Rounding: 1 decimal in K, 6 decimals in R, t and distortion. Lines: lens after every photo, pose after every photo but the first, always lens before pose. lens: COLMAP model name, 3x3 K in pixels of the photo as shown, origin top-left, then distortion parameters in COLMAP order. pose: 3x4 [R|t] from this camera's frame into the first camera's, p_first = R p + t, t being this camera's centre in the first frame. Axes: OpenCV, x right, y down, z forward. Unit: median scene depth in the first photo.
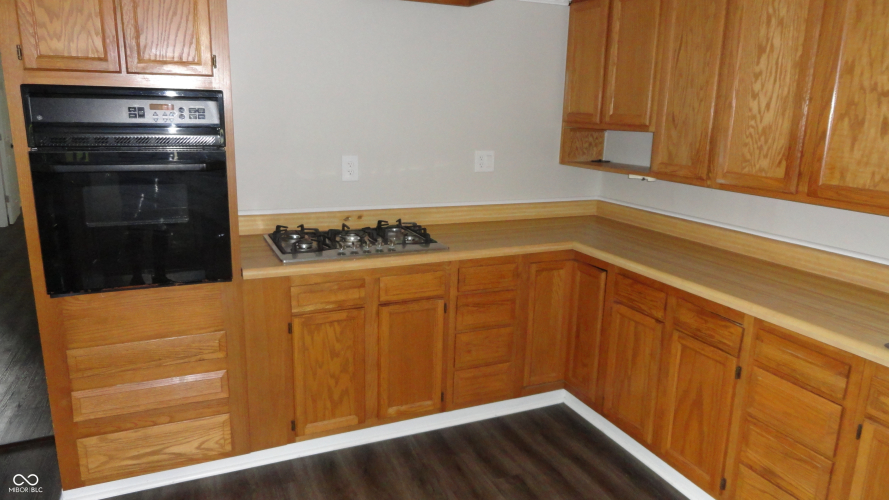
lens RADIAL K [[614.0, 0, 444.5], [0, 614.0, 250.0], [0, 0, 1]] dist [0.000994, 0.001920]
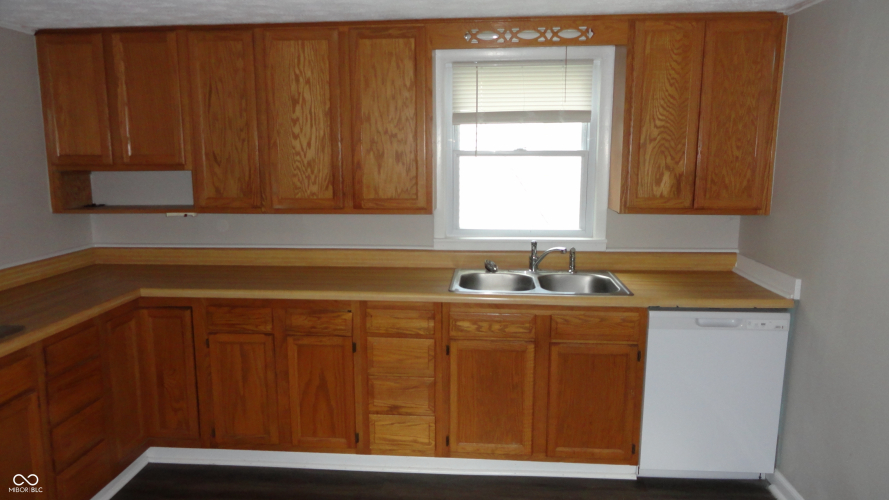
lens RADIAL K [[614.0, 0, 444.5], [0, 614.0, 250.0], [0, 0, 1]] dist [0.000994, 0.001920]
pose [[0.470219, -0.165326, 0.866926, -0.476490], [0.213882, 0.974362, 0.069805, -0.046433], [-0.856241, 0.152596, 0.493524, 0.148735]]
